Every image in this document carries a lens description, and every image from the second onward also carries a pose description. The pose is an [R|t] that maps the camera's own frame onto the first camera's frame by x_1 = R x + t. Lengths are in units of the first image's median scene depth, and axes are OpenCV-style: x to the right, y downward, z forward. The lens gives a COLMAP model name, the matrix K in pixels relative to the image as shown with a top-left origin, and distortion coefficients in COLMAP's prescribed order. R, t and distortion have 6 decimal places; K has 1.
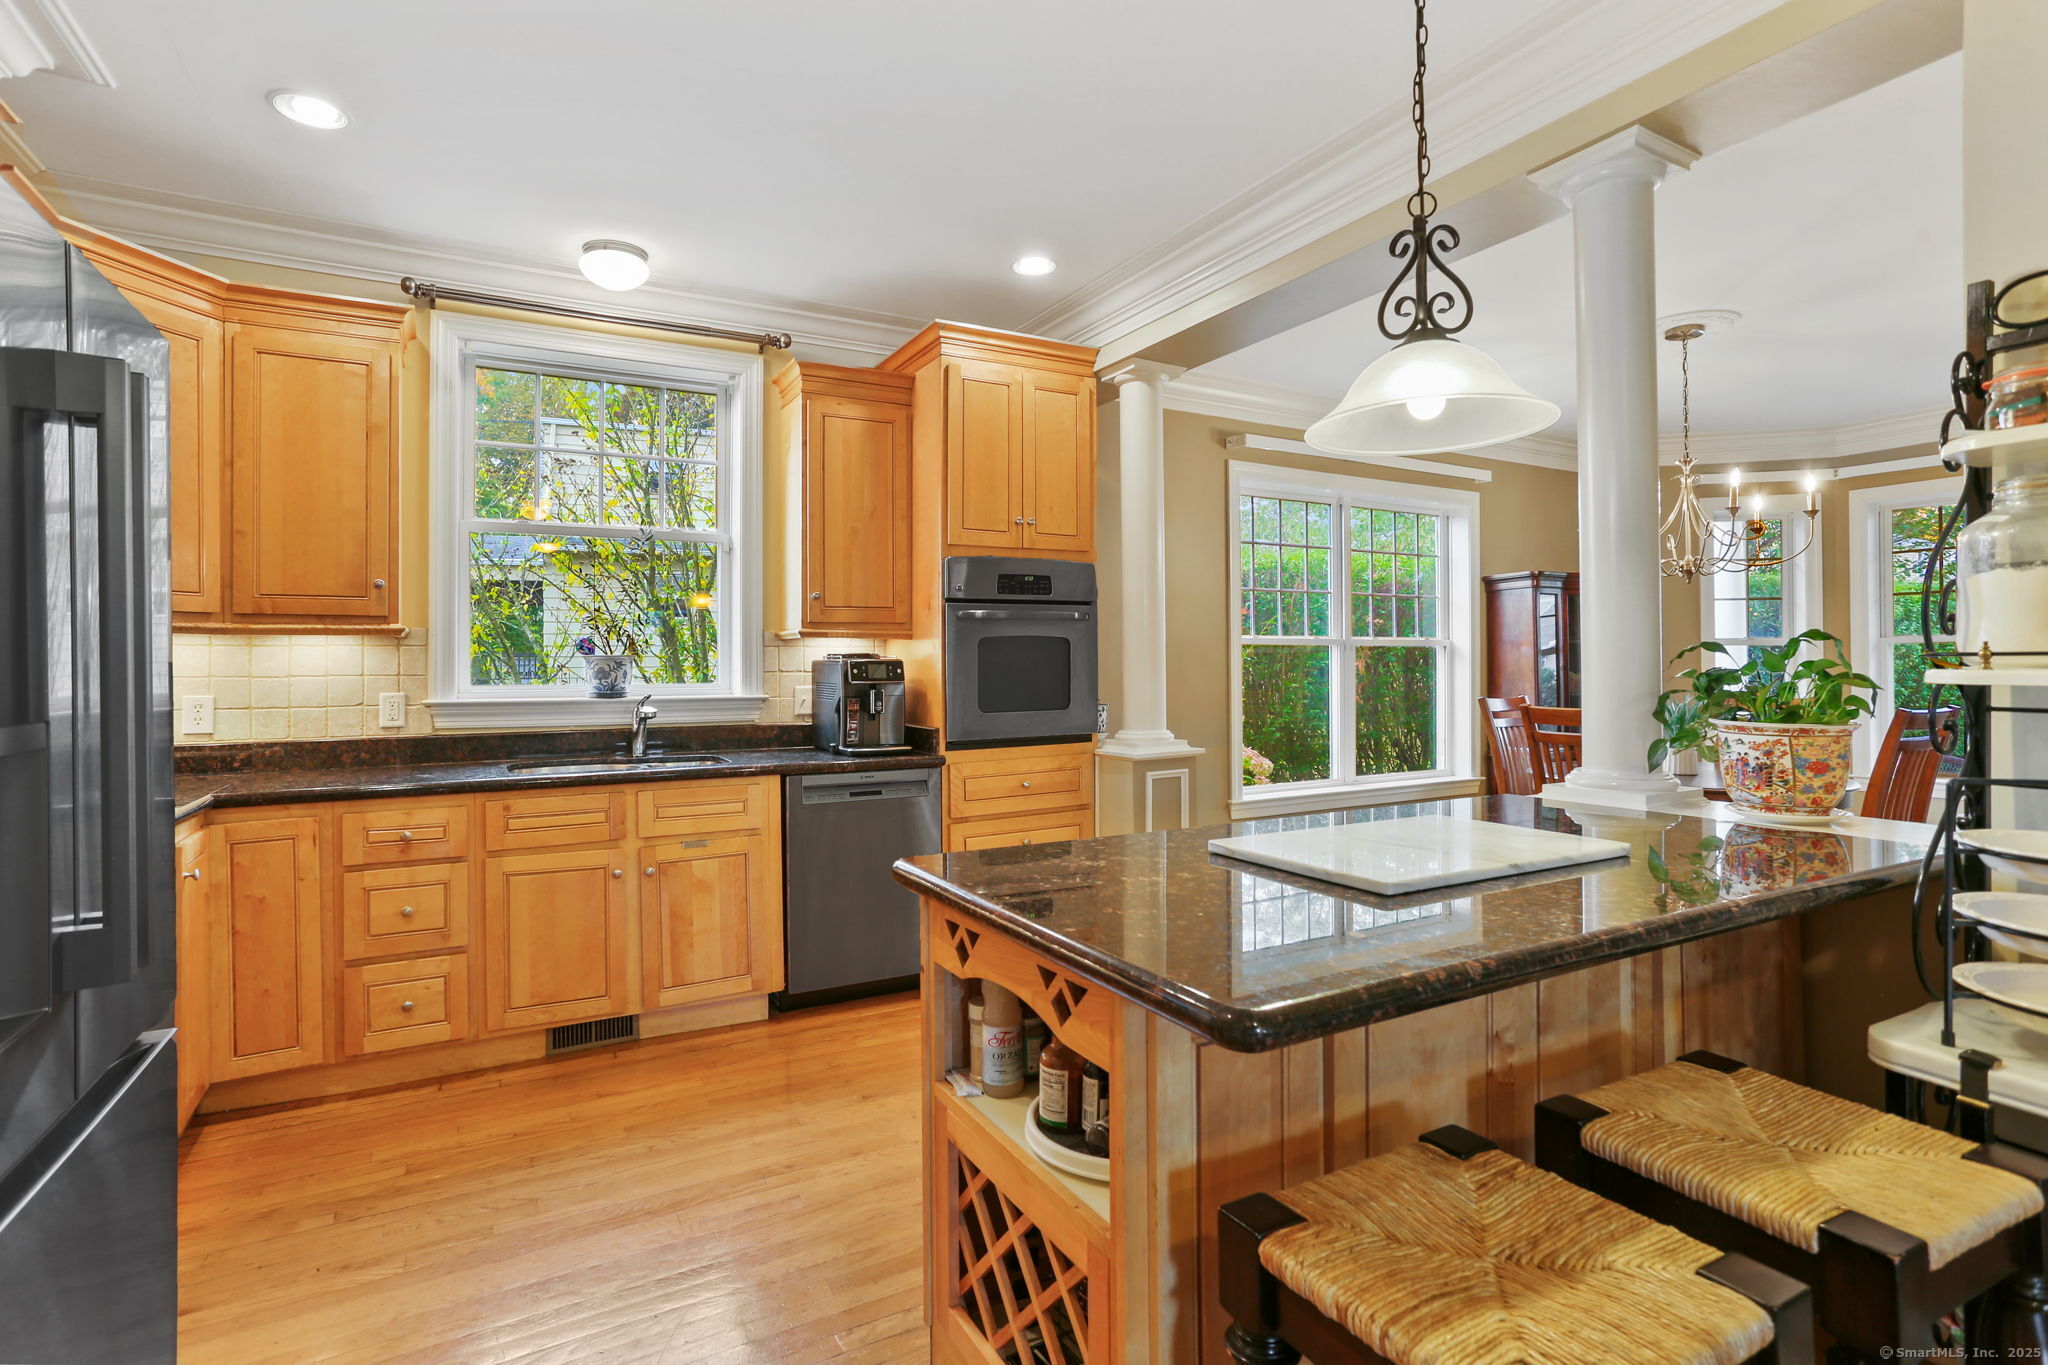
lens RADIAL K [[1000.5, 0, 1016.8], [0, 1000.5, 669.5], [0, 0, 1]] dist [-0.063049, 0.045196]
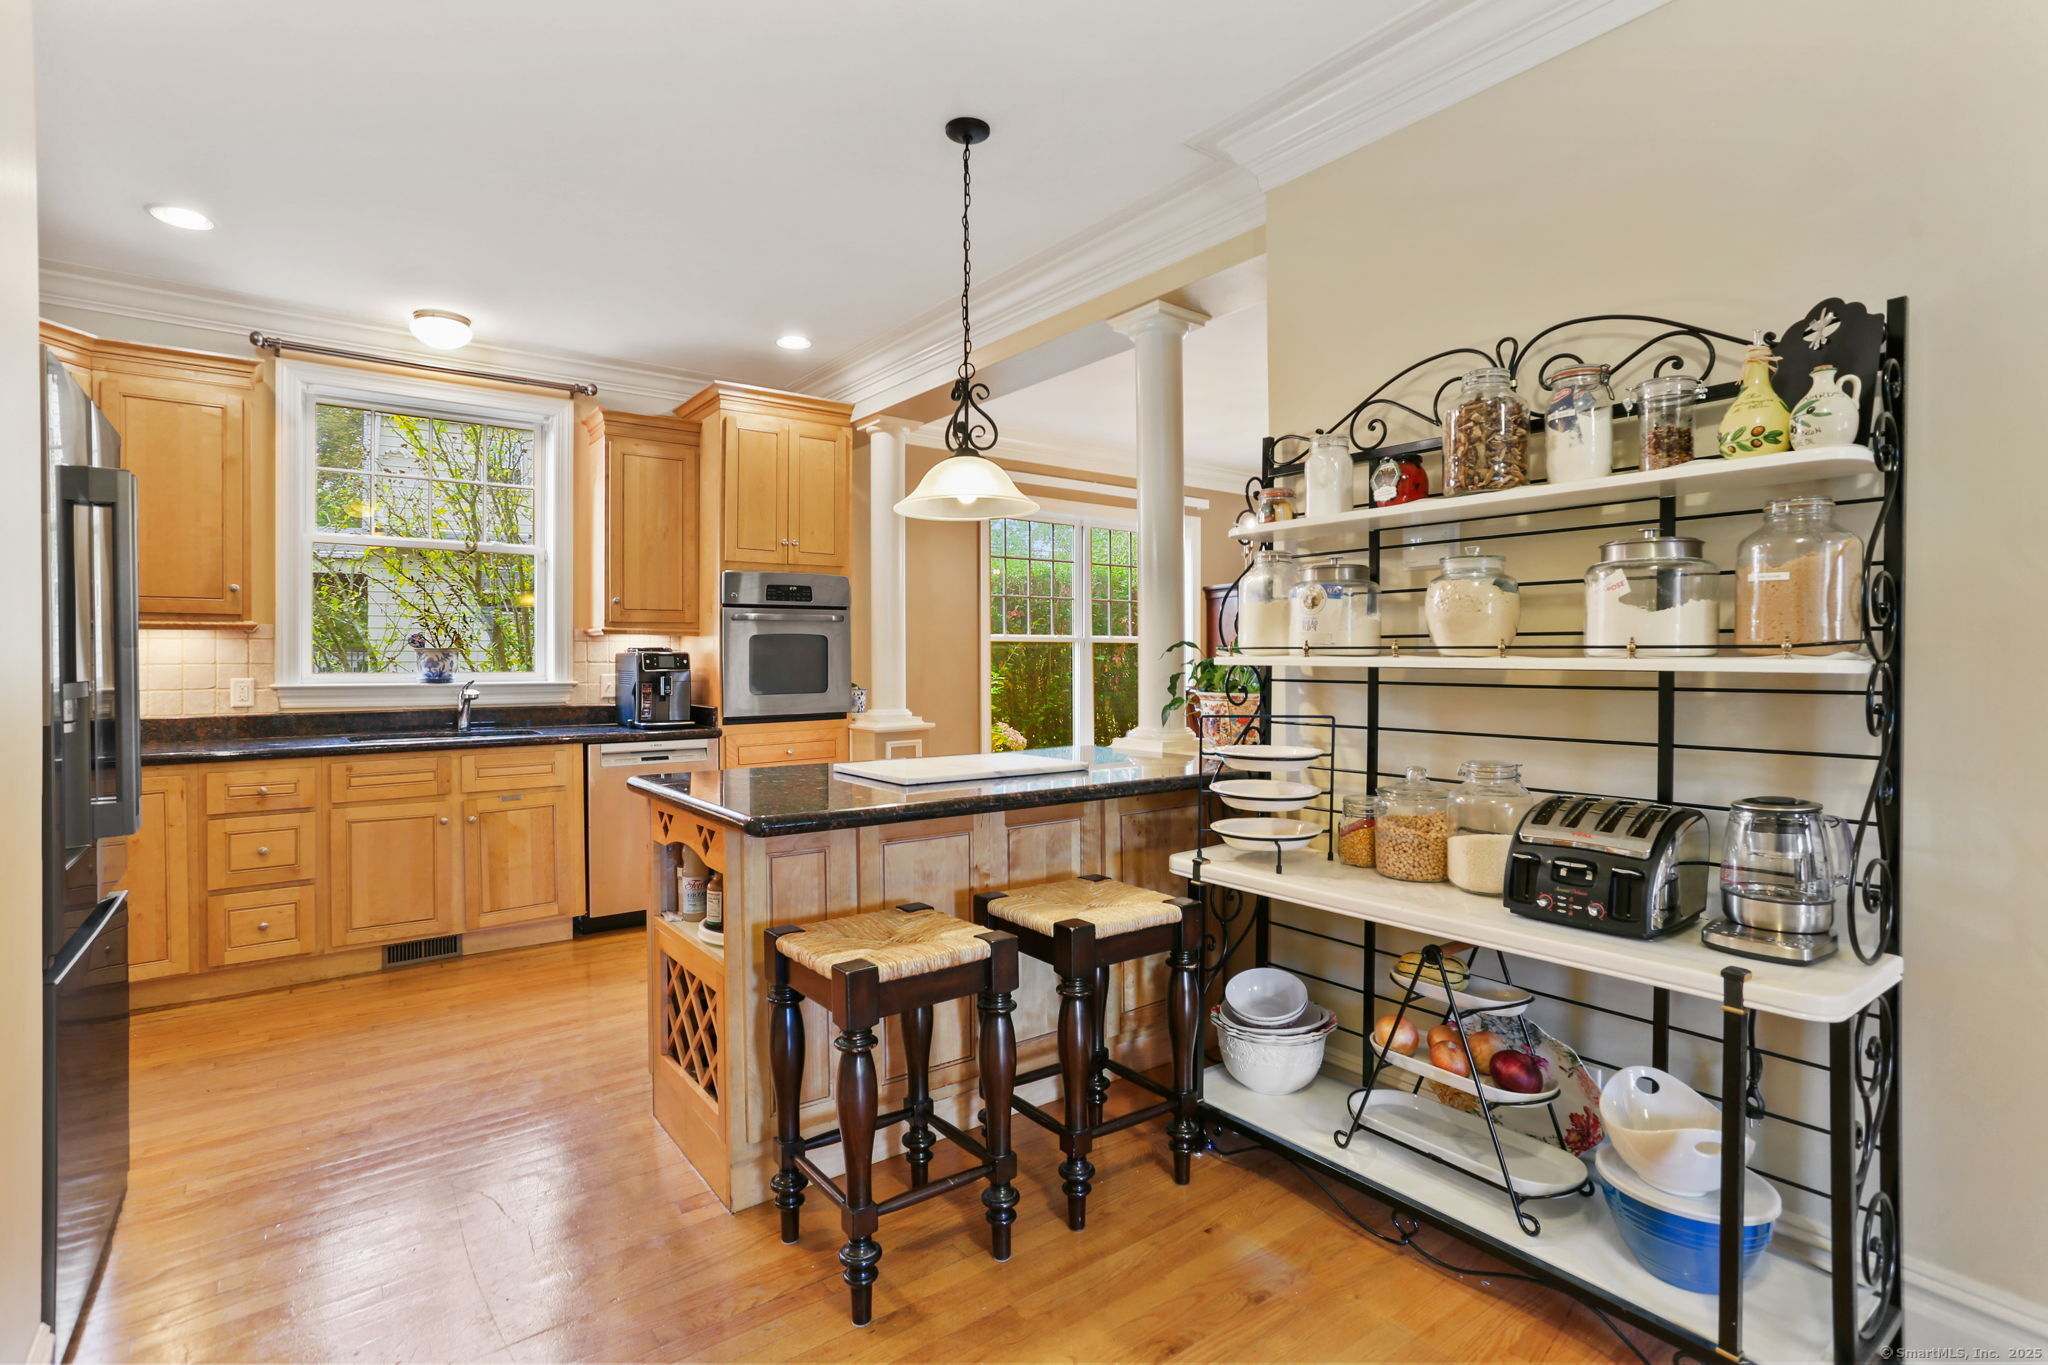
lens RADIAL K [[991.7, 0, 1017.3], [0, 991.7, 669.6], [0, 0, 1]] dist [-0.050264, 0.035272]
pose [[0.989770, 0.001442, 0.142667, 0.132193], [-0.001941, 0.999992, 0.003355, 0.007449], [-0.142661, -0.003597, 0.989765, -0.315567]]
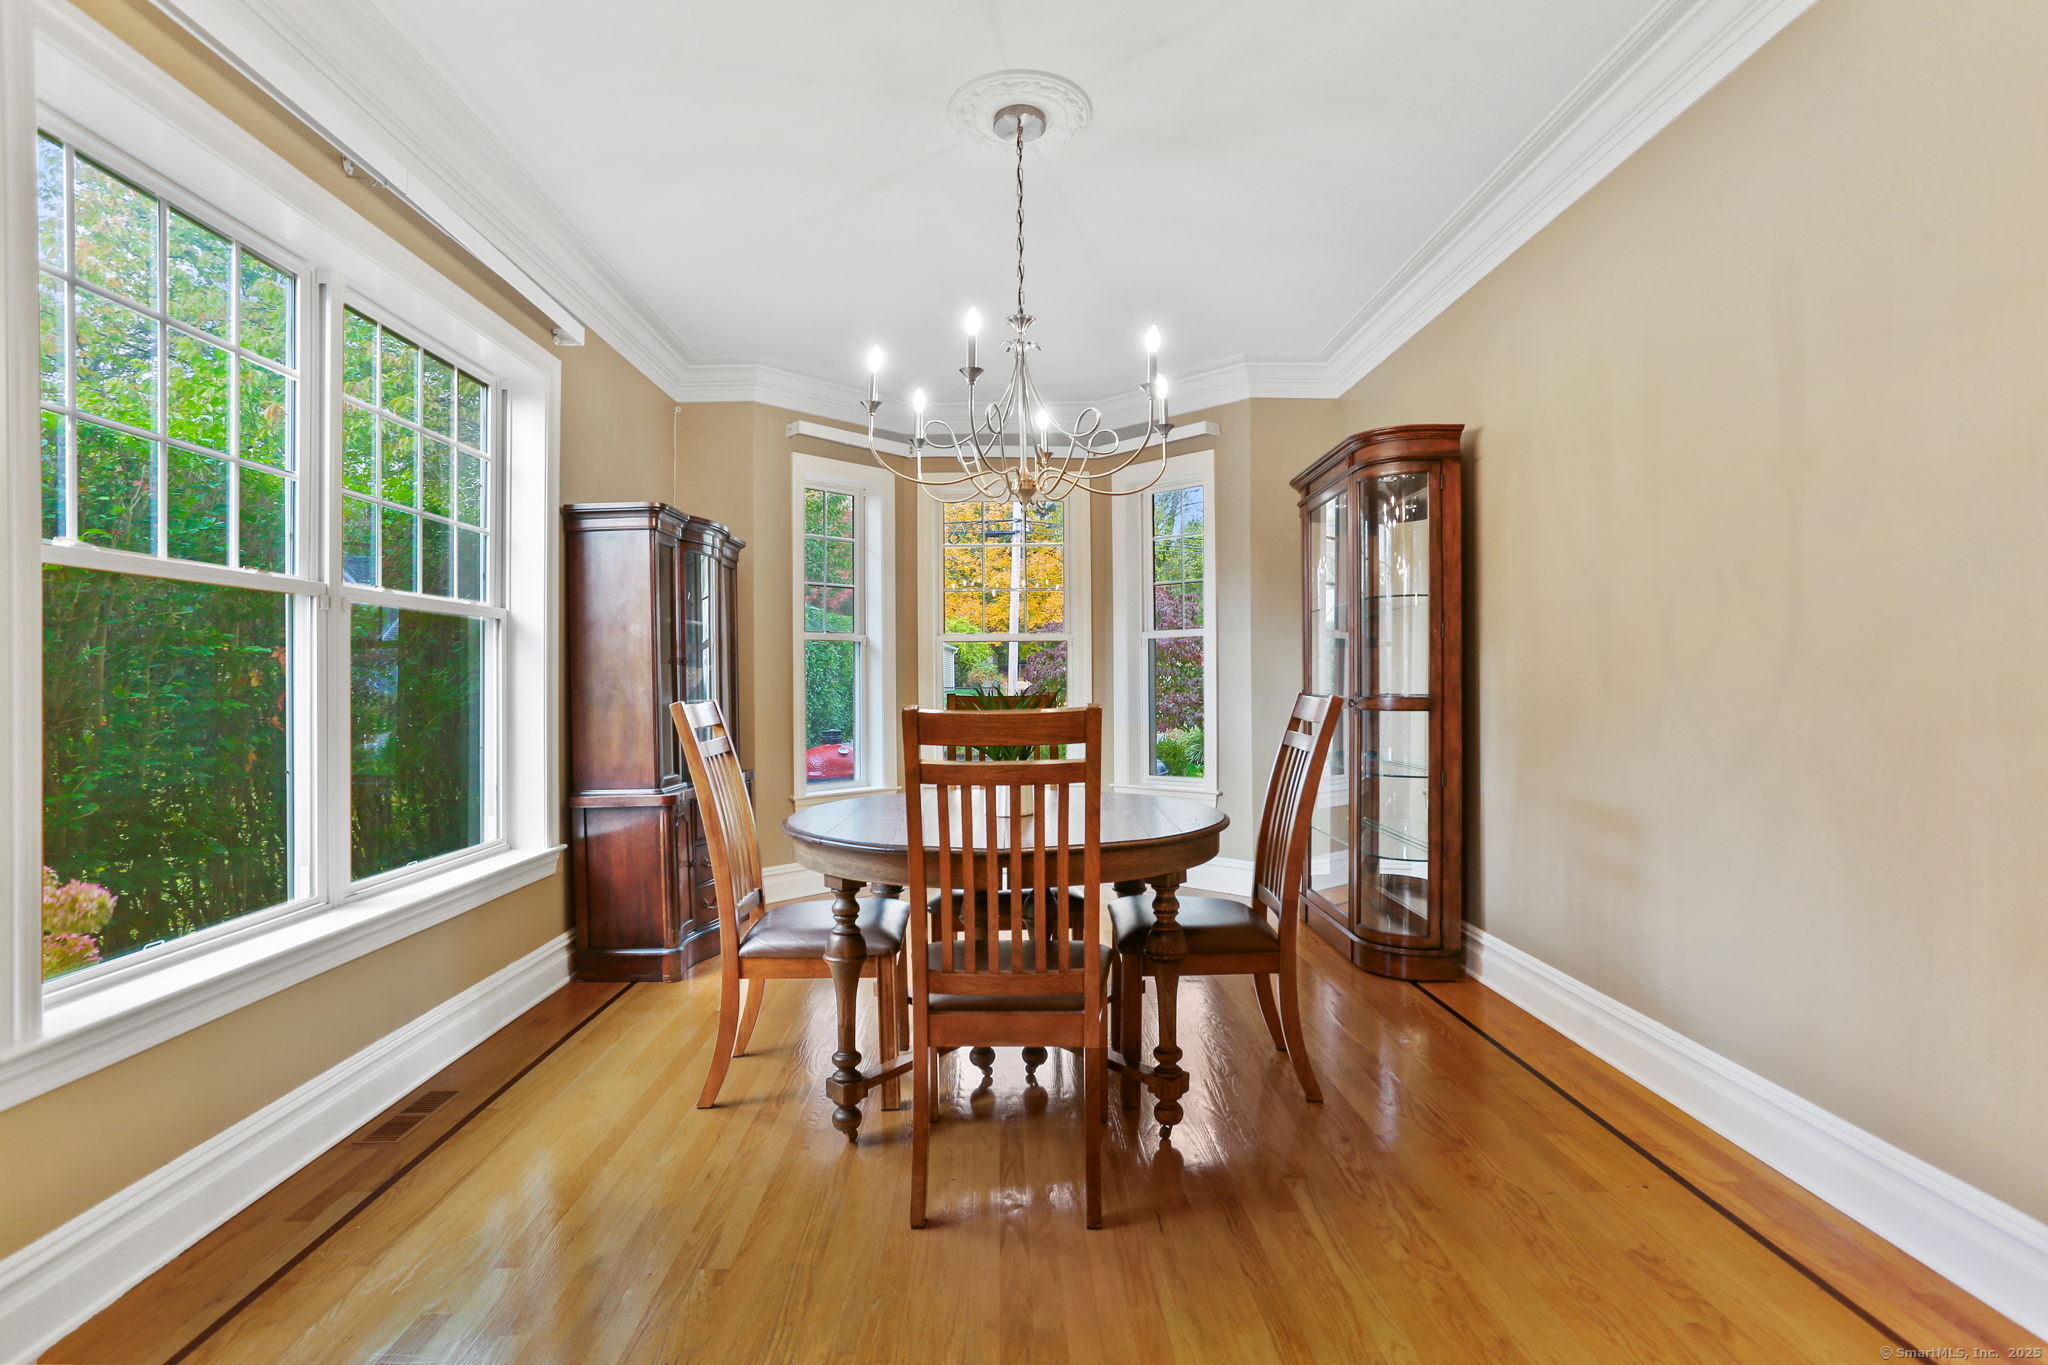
lens RADIAL K [[1000.5, 0, 1016.8], [0, 1000.5, 669.5], [0, 0, 1]] dist [-0.063049, 0.045196]
pose [[0.461910, 0.014423, 0.886810, 0.136950], [0.007397, 0.999770, -0.020113, 0.033756], [-0.886896, 0.015850, 0.461697, 0.892863]]
